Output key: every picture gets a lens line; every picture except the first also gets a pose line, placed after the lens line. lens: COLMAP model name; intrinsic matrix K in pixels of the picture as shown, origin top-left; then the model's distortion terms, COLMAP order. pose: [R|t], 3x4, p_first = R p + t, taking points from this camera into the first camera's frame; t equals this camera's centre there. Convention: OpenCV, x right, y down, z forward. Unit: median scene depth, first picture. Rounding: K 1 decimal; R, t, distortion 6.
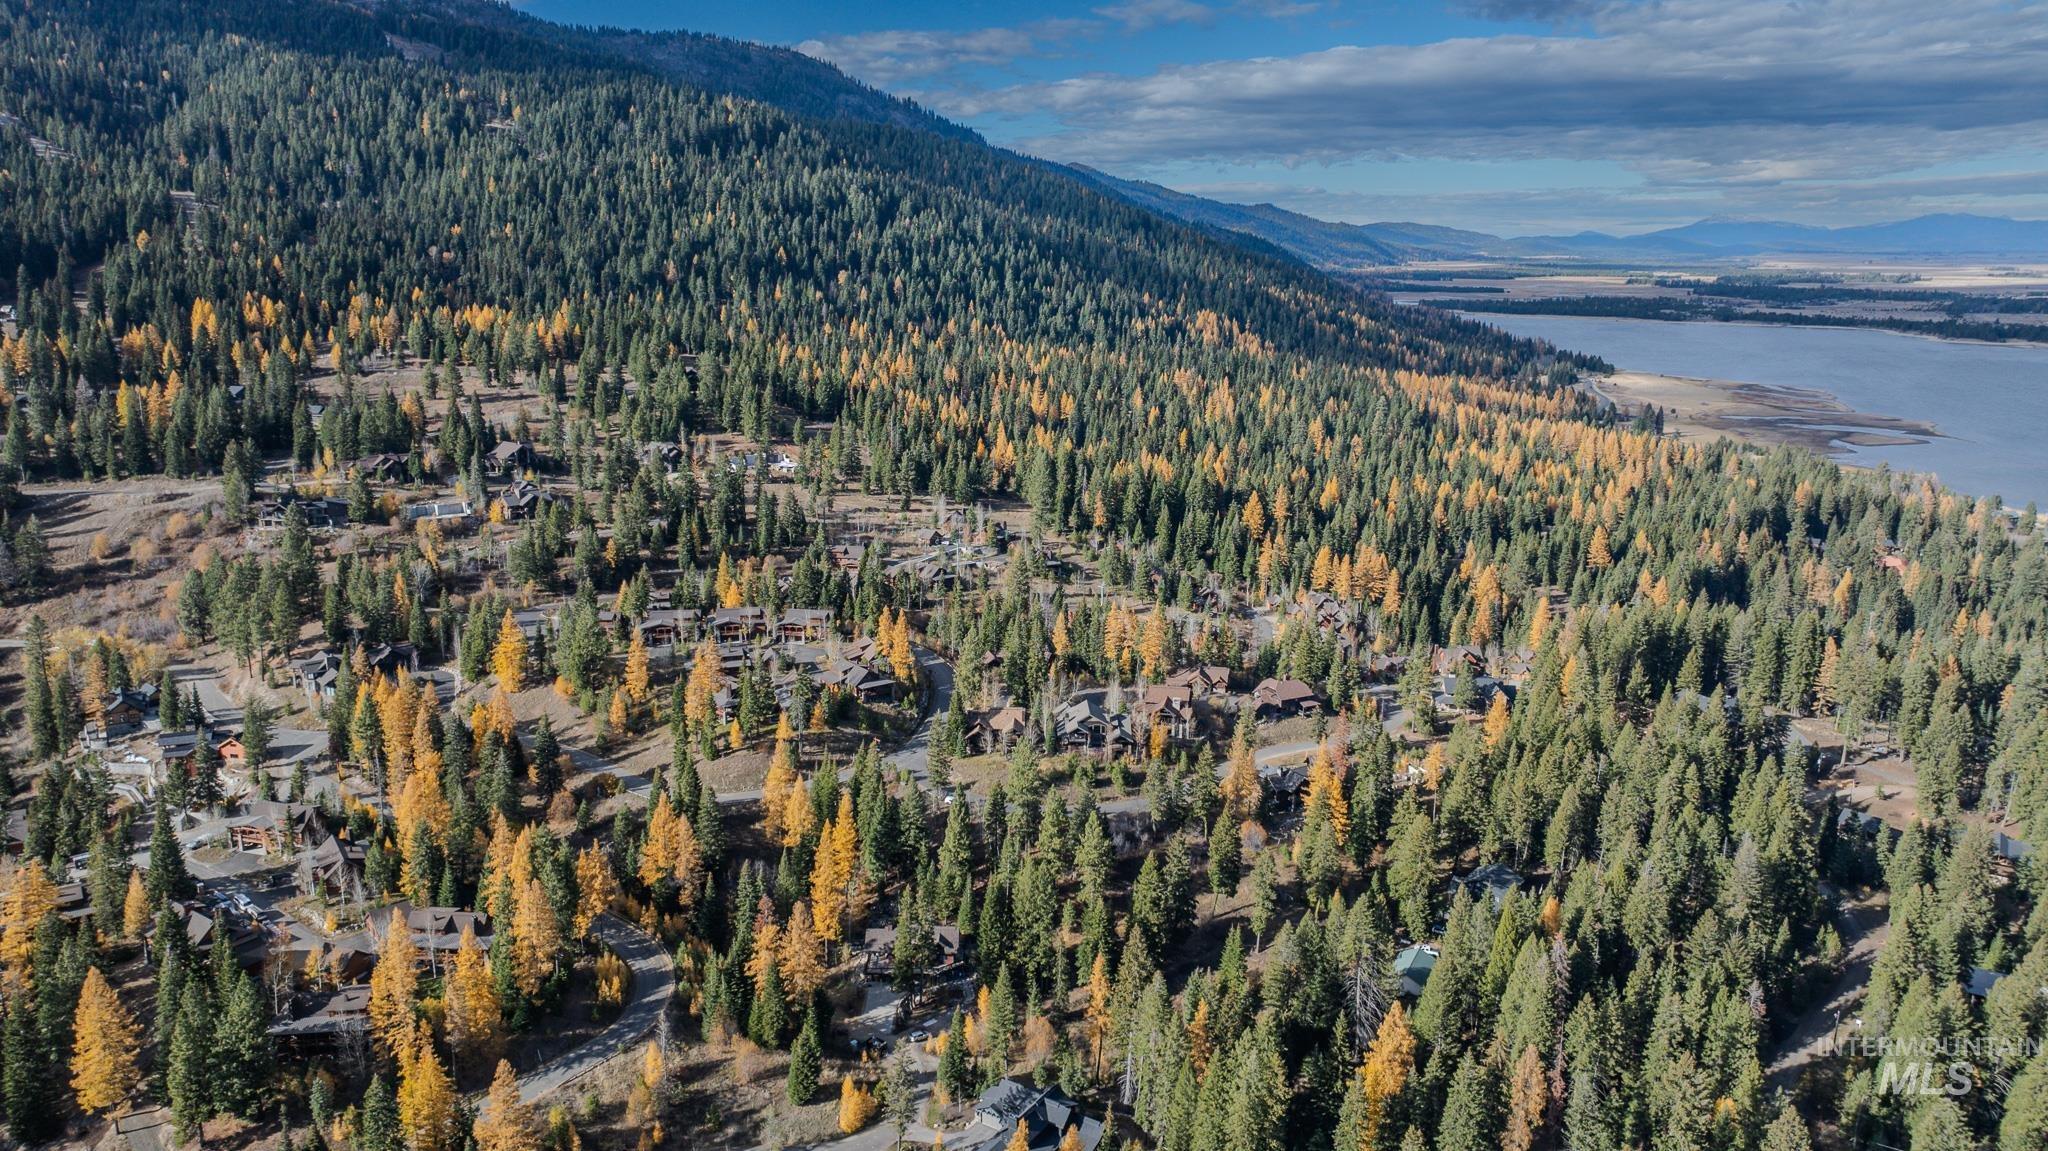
lens RADIAL K [[1429.2, 0, 1024.0], [0, 1429.2, 575.5], [0, 0, 1]] dist [-0.018355, -0.001773]
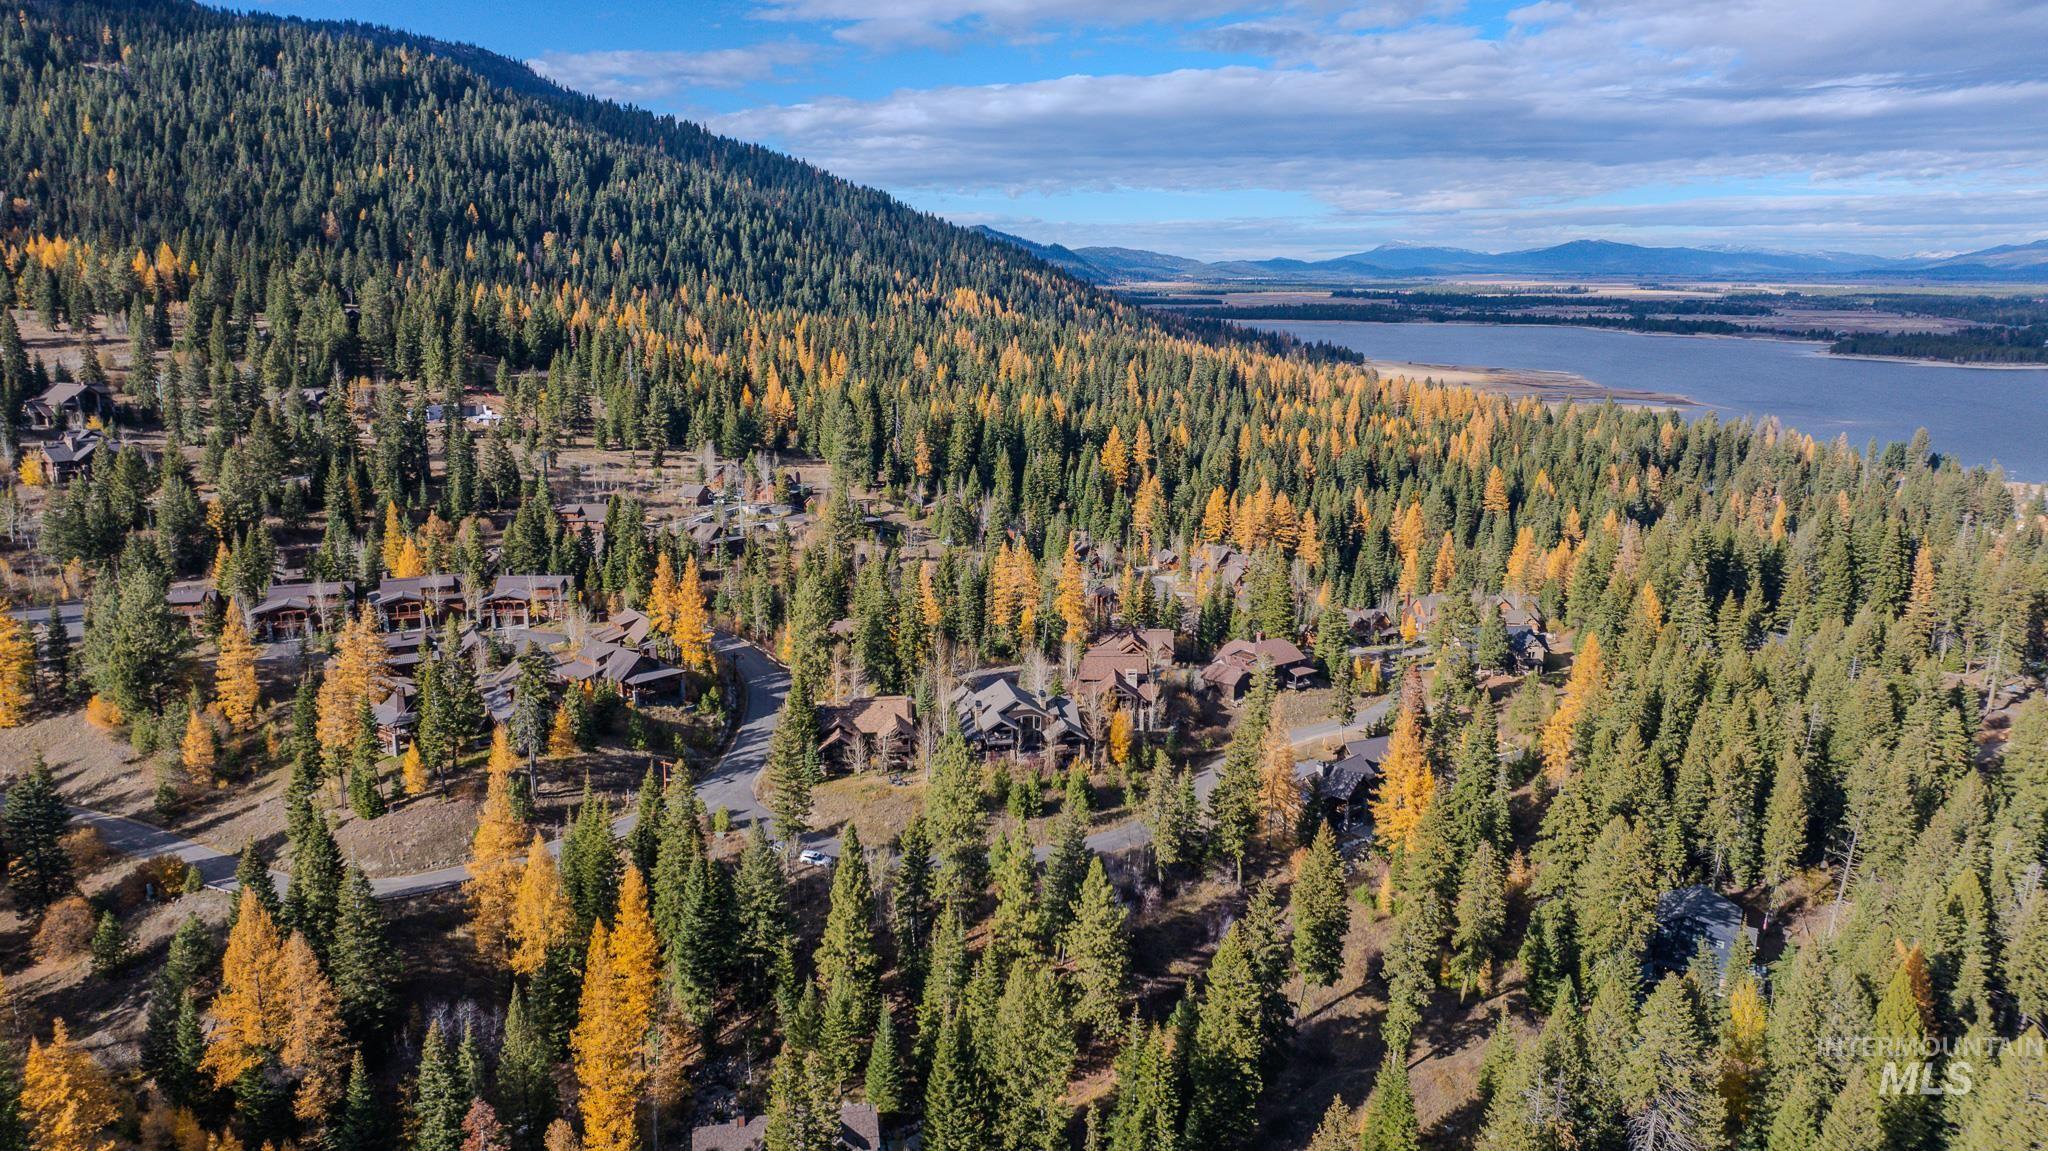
lens RADIAL K [[1429.2, 0, 1024.0], [0, 1429.2, 575.5], [0, 0, 1]] dist [-0.018355, -0.001773]
pose [[0.980579, -0.043925, 0.191142, -0.052107], [0.047799, 0.998733, -0.015706, 0.041282], [-0.190210, 0.024537, 0.981437, 0.300389]]
